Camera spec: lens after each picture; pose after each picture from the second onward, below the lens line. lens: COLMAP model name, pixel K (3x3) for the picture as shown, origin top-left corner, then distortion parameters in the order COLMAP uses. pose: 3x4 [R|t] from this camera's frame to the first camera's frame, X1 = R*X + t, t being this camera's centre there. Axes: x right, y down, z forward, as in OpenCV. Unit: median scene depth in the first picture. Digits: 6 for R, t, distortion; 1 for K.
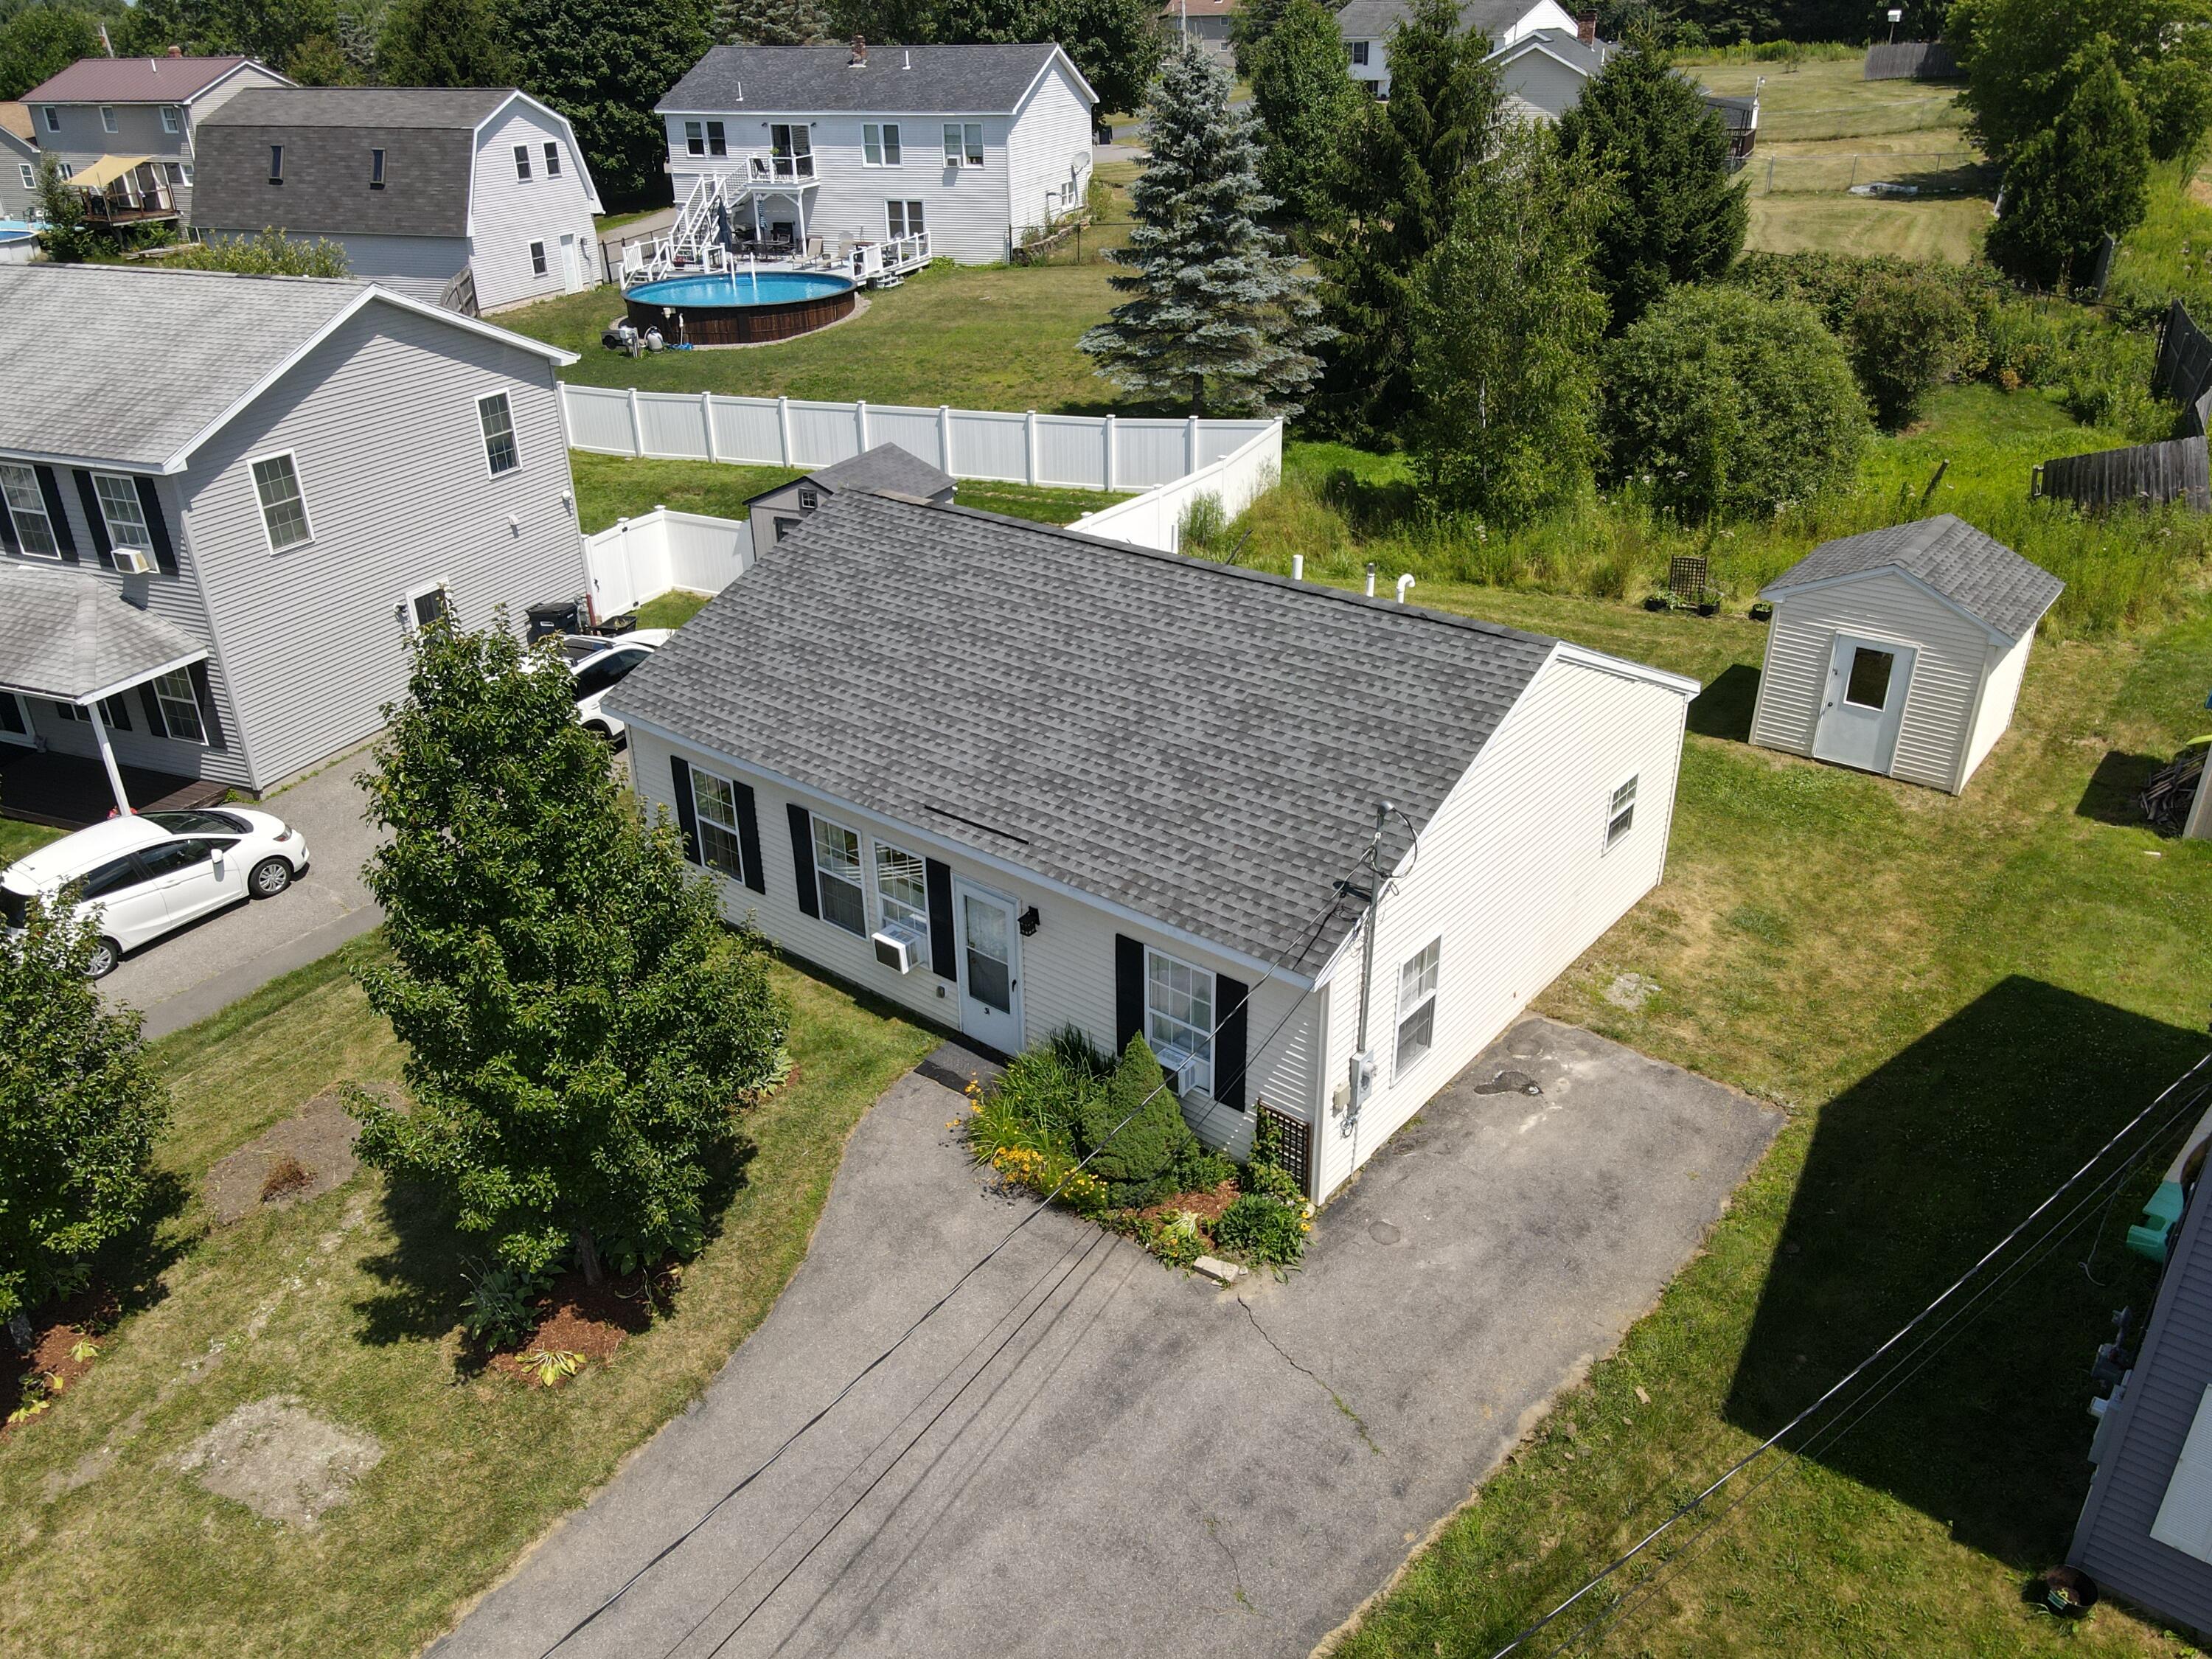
lens RADIAL K [[1589.0, 0, 1106.0], [0, 1589.0, 829.5], [0, 0, 1]] dist [0.000782, 0.009220]
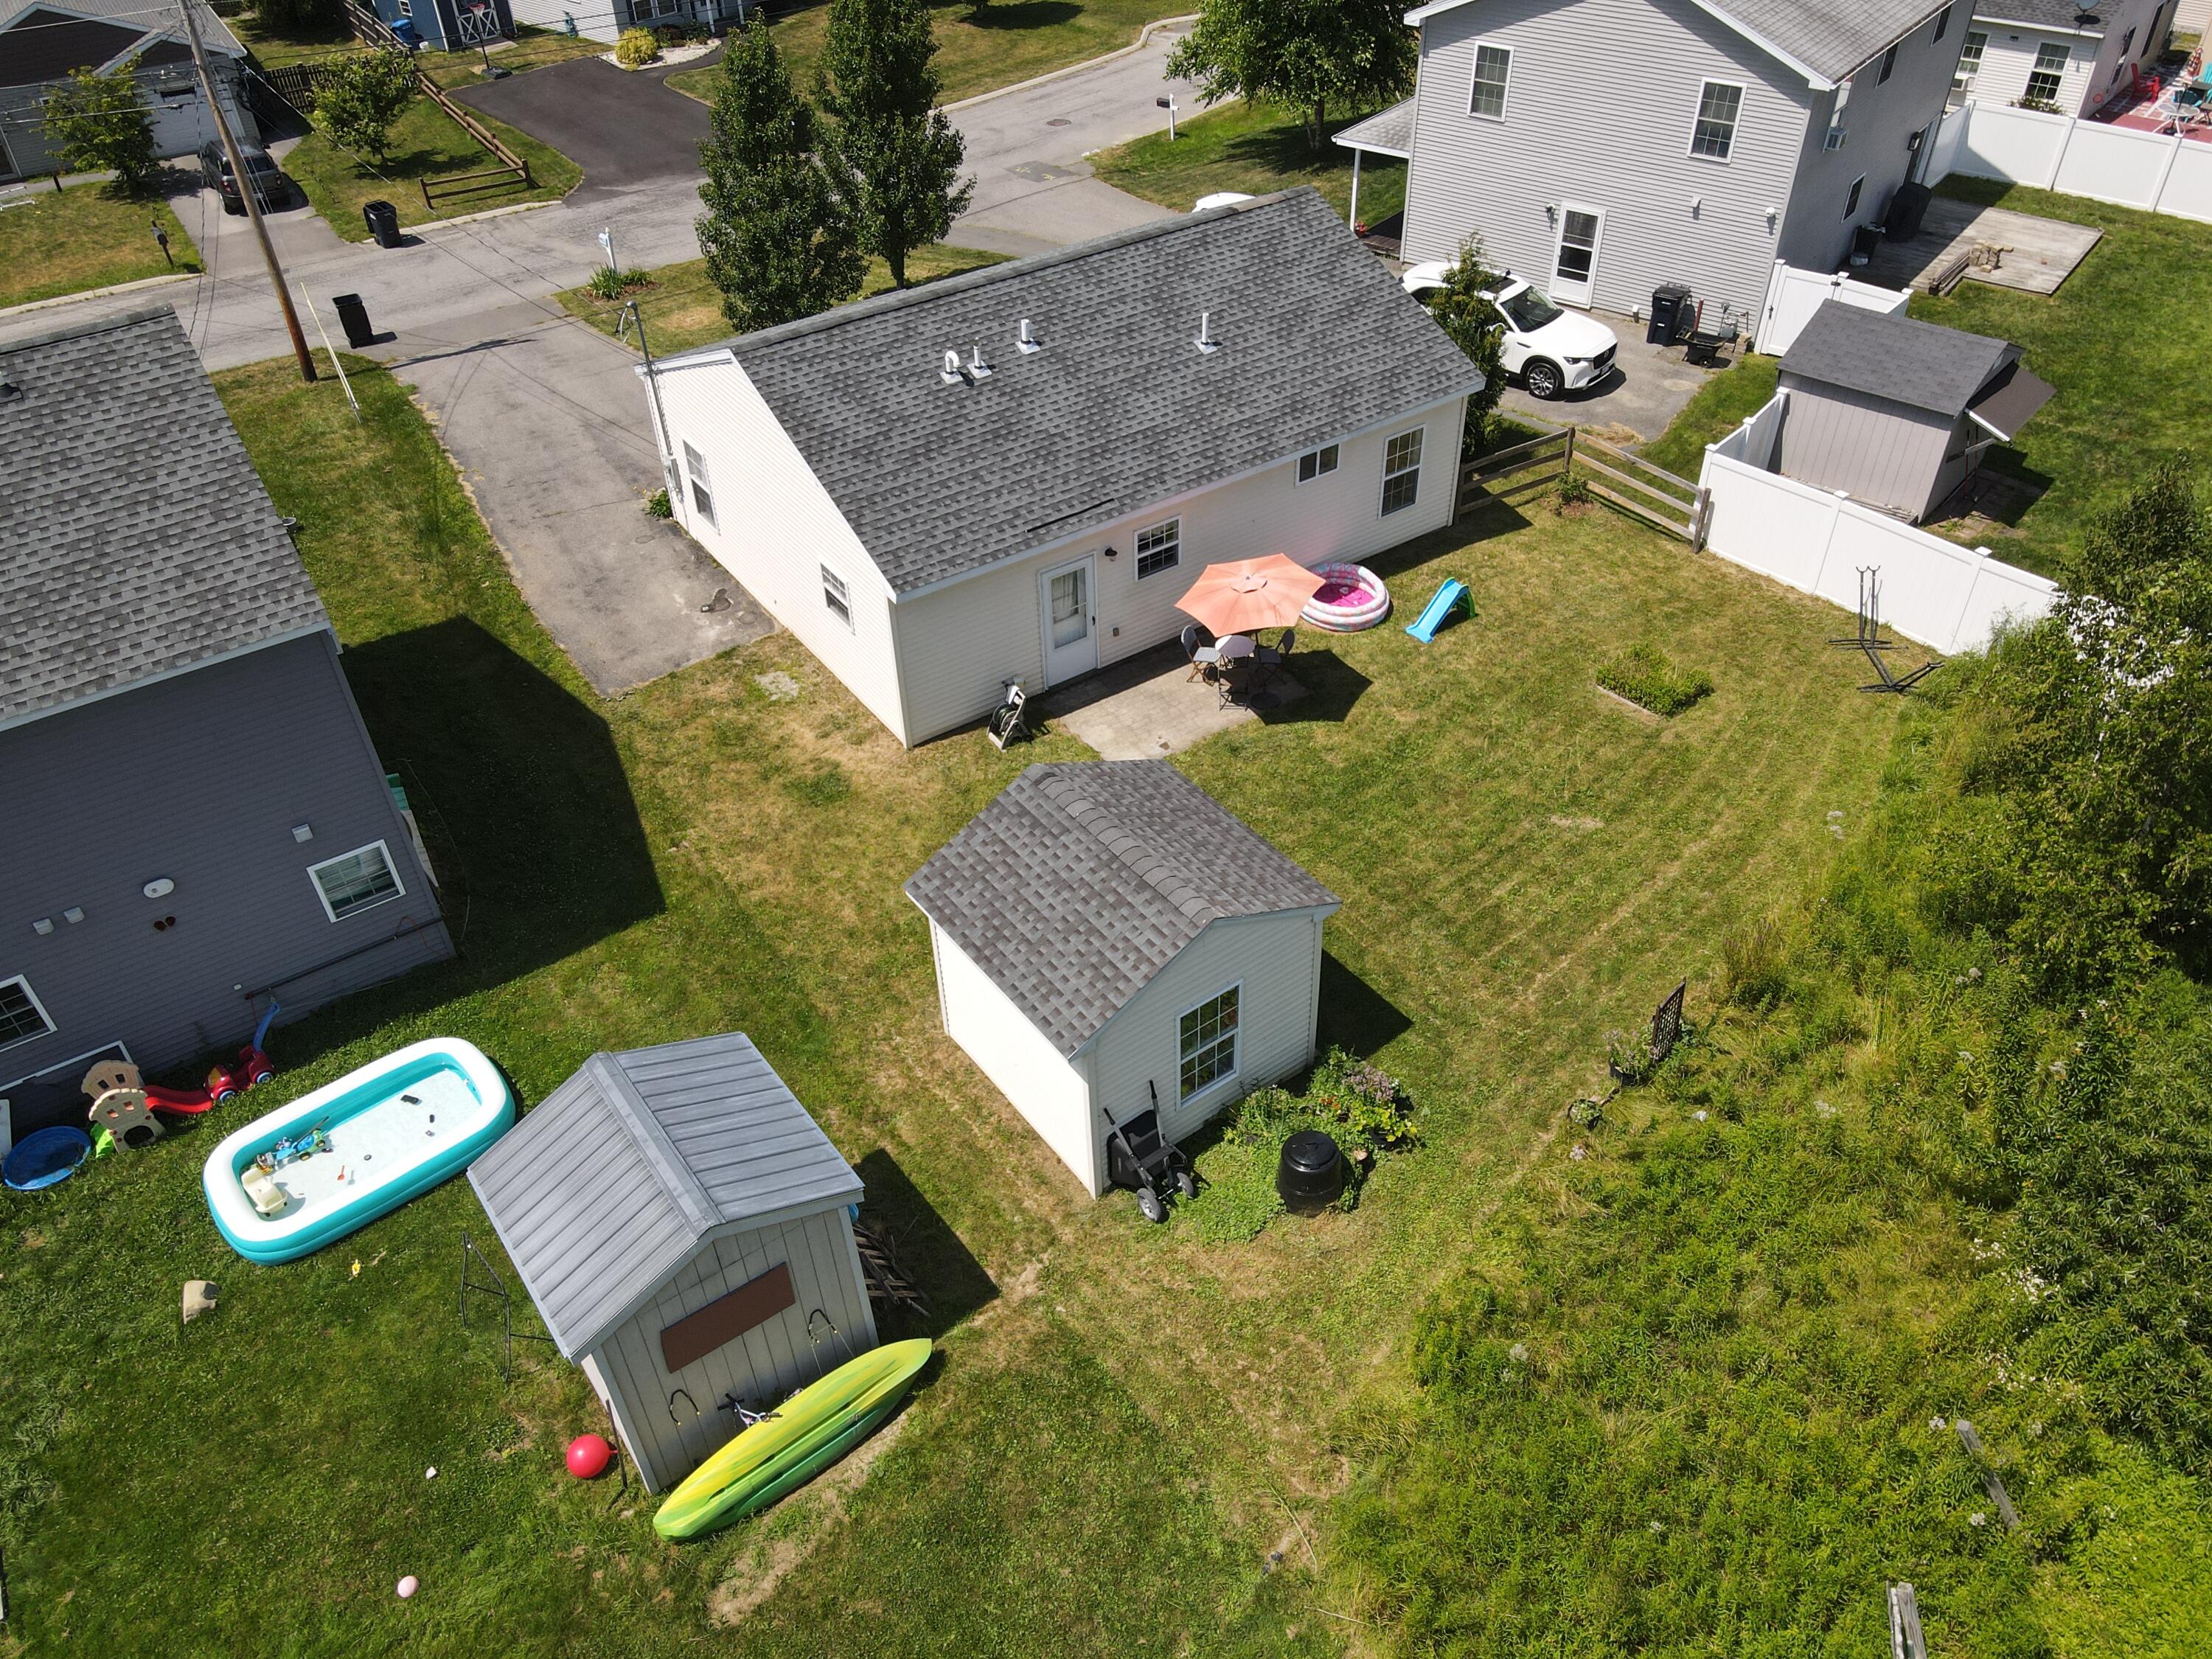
lens RADIAL K [[1589.0, 0, 1106.0], [0, 1589.0, 829.5], [0, 0, 1]] dist [0.000782, 0.009220]
pose [[-0.267768, 0.642357, -0.718107, 1.361343], [-0.407931, 0.599639, 0.688495, -0.889154], [0.872865, 0.477295, 0.101474, 1.253680]]
